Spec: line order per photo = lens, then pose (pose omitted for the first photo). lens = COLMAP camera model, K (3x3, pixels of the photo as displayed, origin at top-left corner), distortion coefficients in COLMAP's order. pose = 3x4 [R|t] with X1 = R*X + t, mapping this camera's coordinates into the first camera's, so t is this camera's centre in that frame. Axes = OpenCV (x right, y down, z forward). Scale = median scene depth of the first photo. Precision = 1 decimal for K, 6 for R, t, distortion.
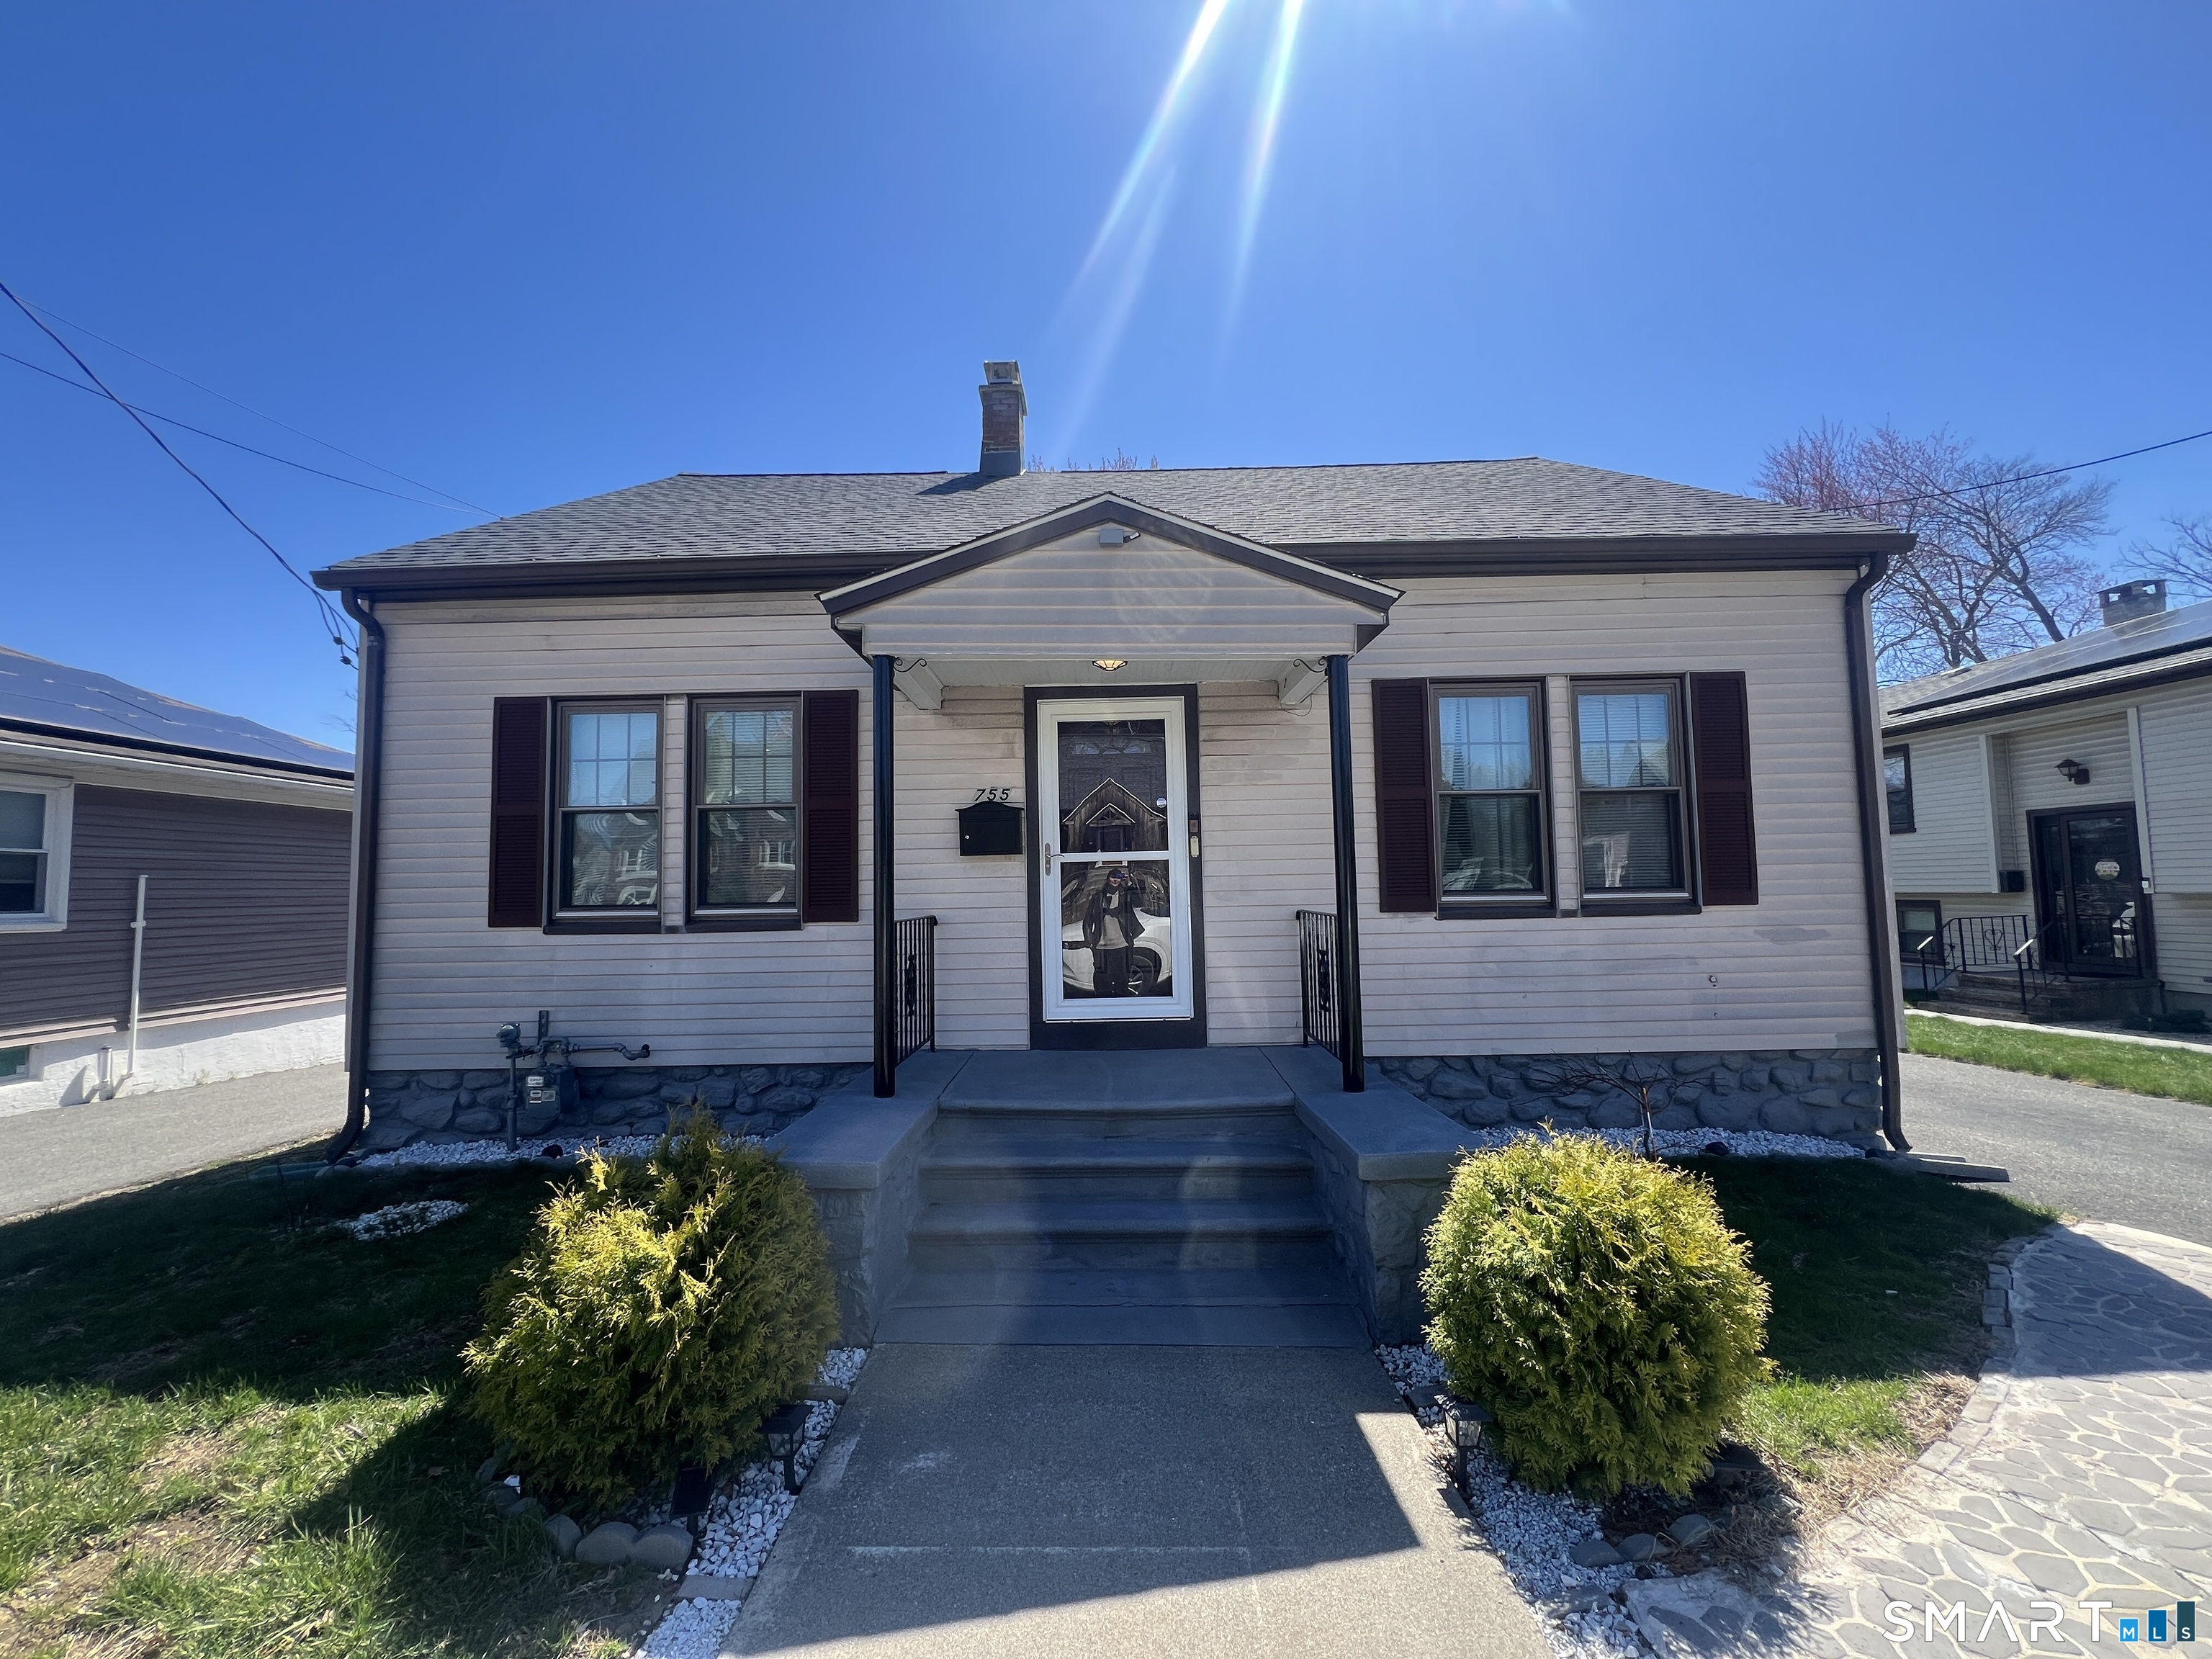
lens RADIAL K [[885.8, 0, 1103.9], [0, 885.8, 834.8], [0, 0, 1]] dist [-0.002034, 0.000664]
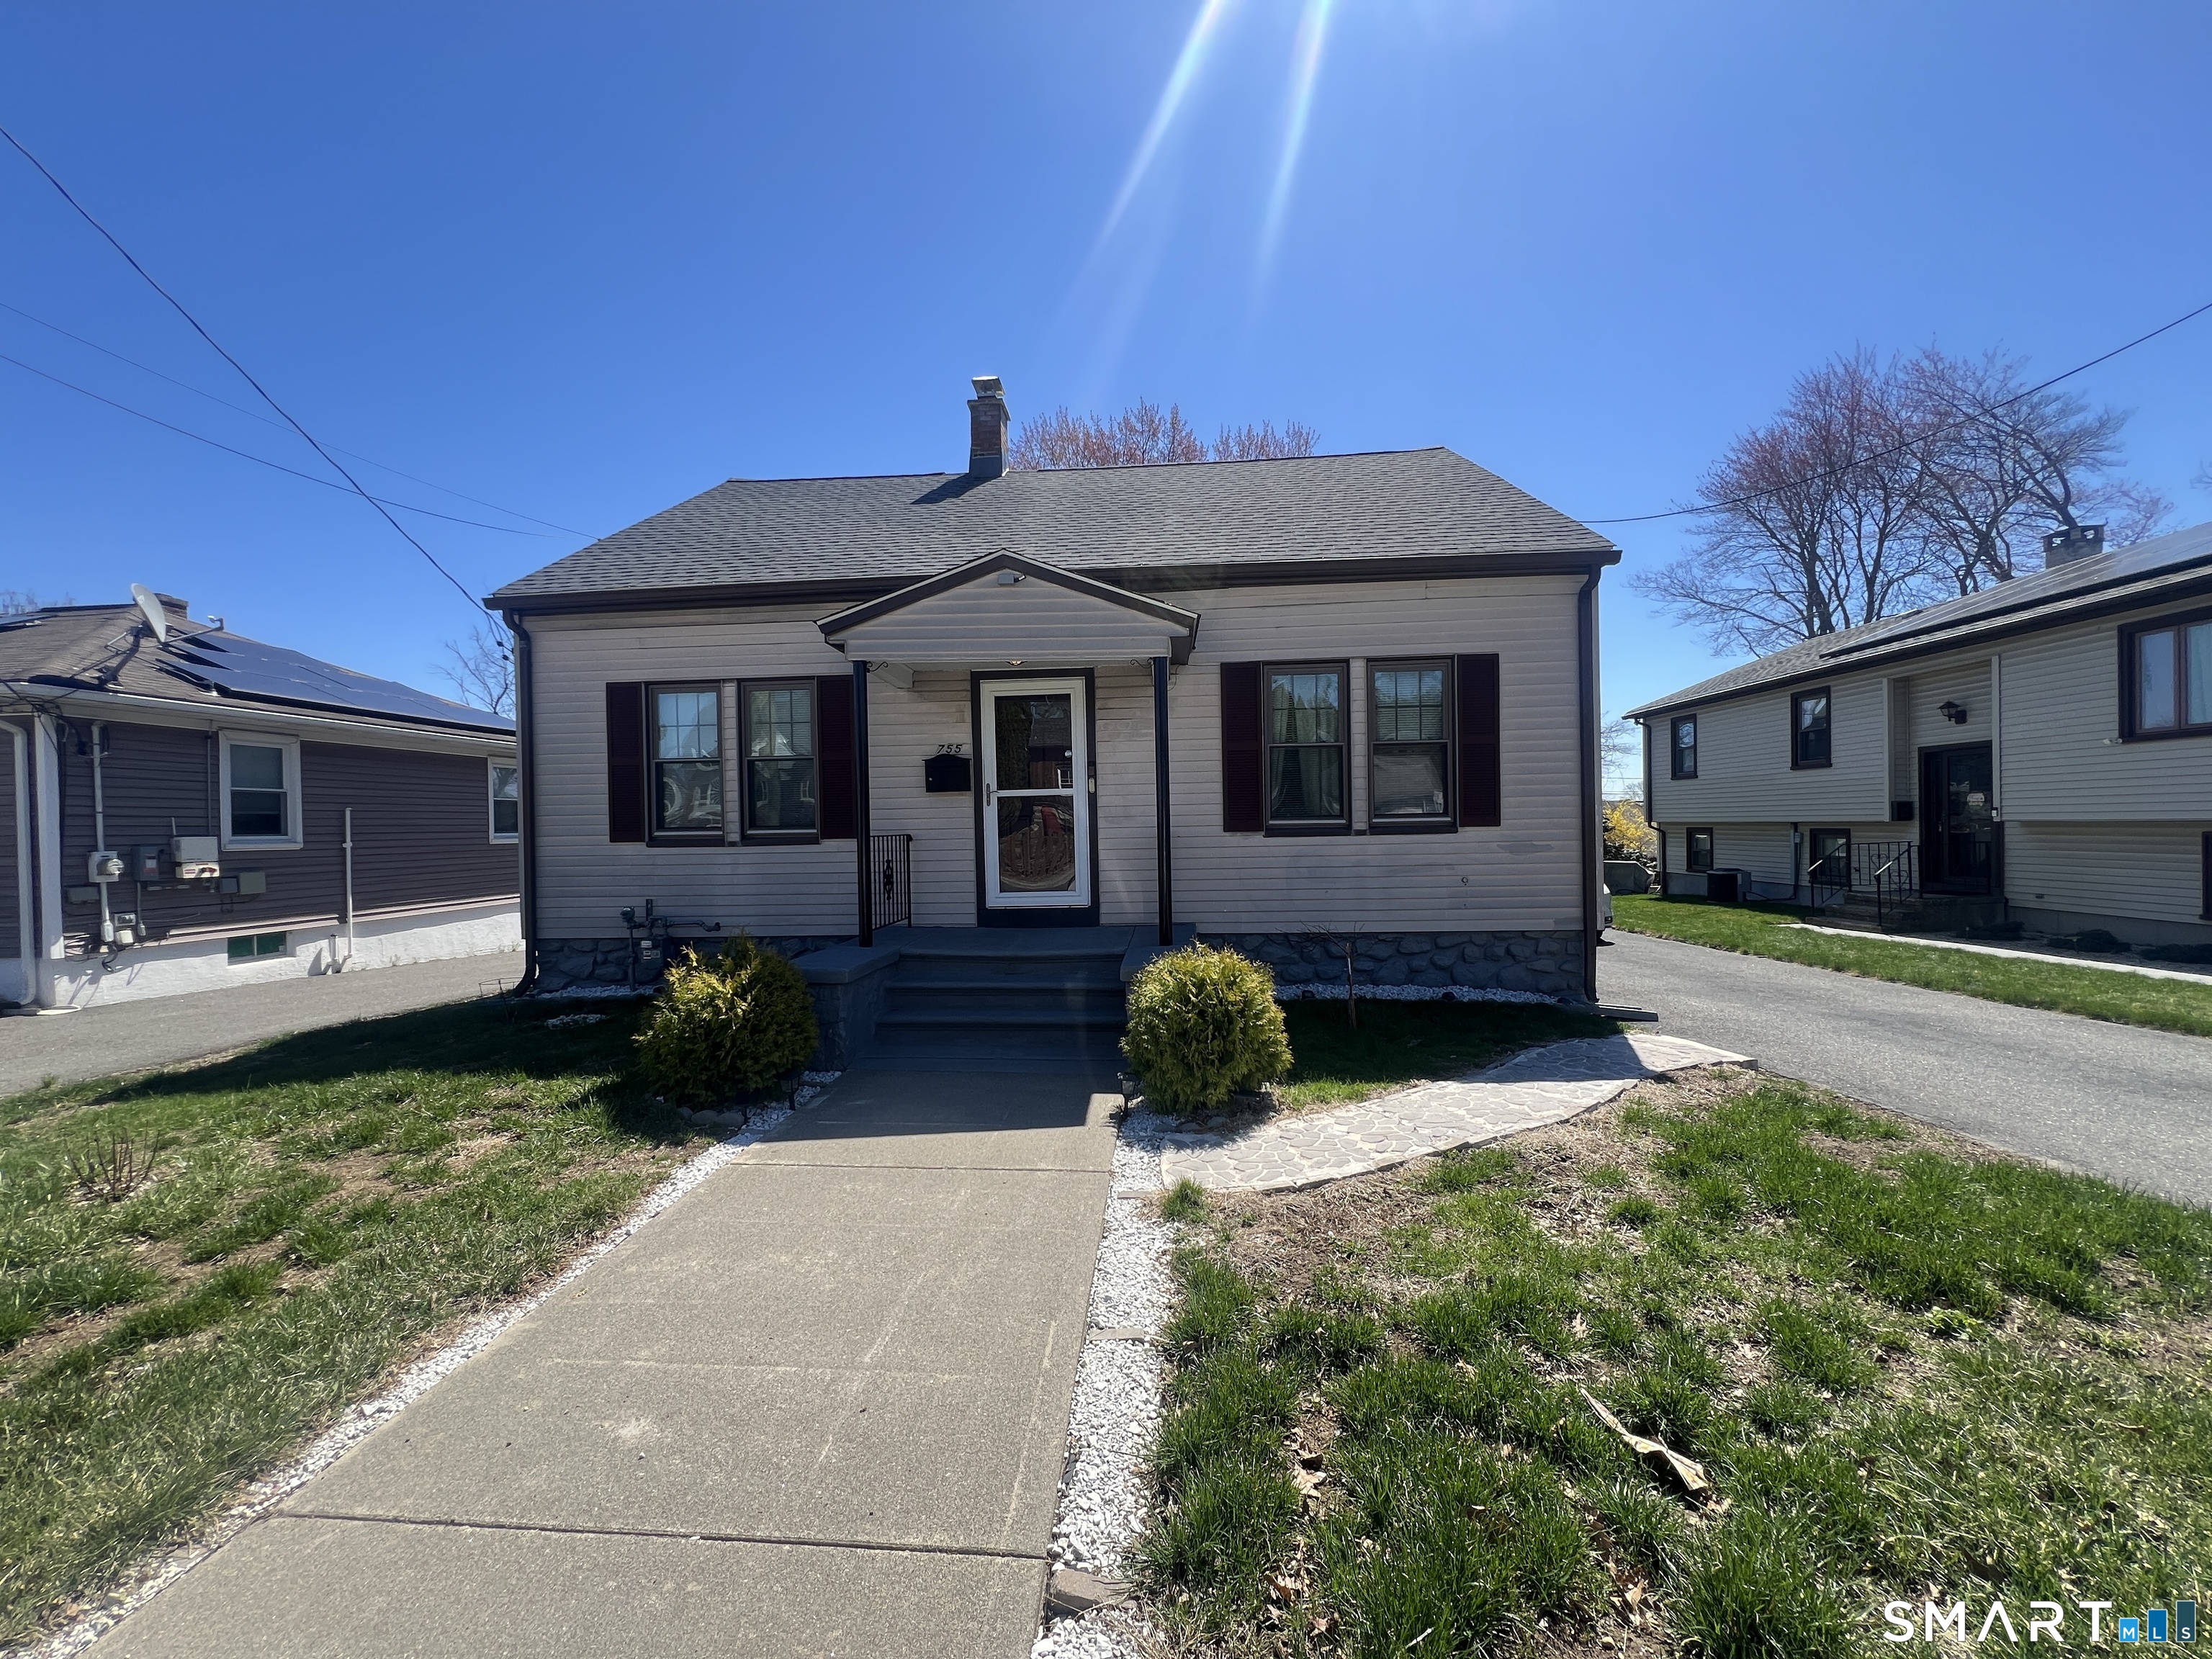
lens RADIAL K [[885.8, 0, 1103.9], [0, 885.8, 834.8], [0, 0, 1]] dist [-0.002034, 0.000664]
pose [[0.997892, 0.000033, -0.064889, 0.212679], [0.004821, 0.997199, 0.074635, -0.012935], [0.064710, -0.074790, 0.995097, -0.400437]]
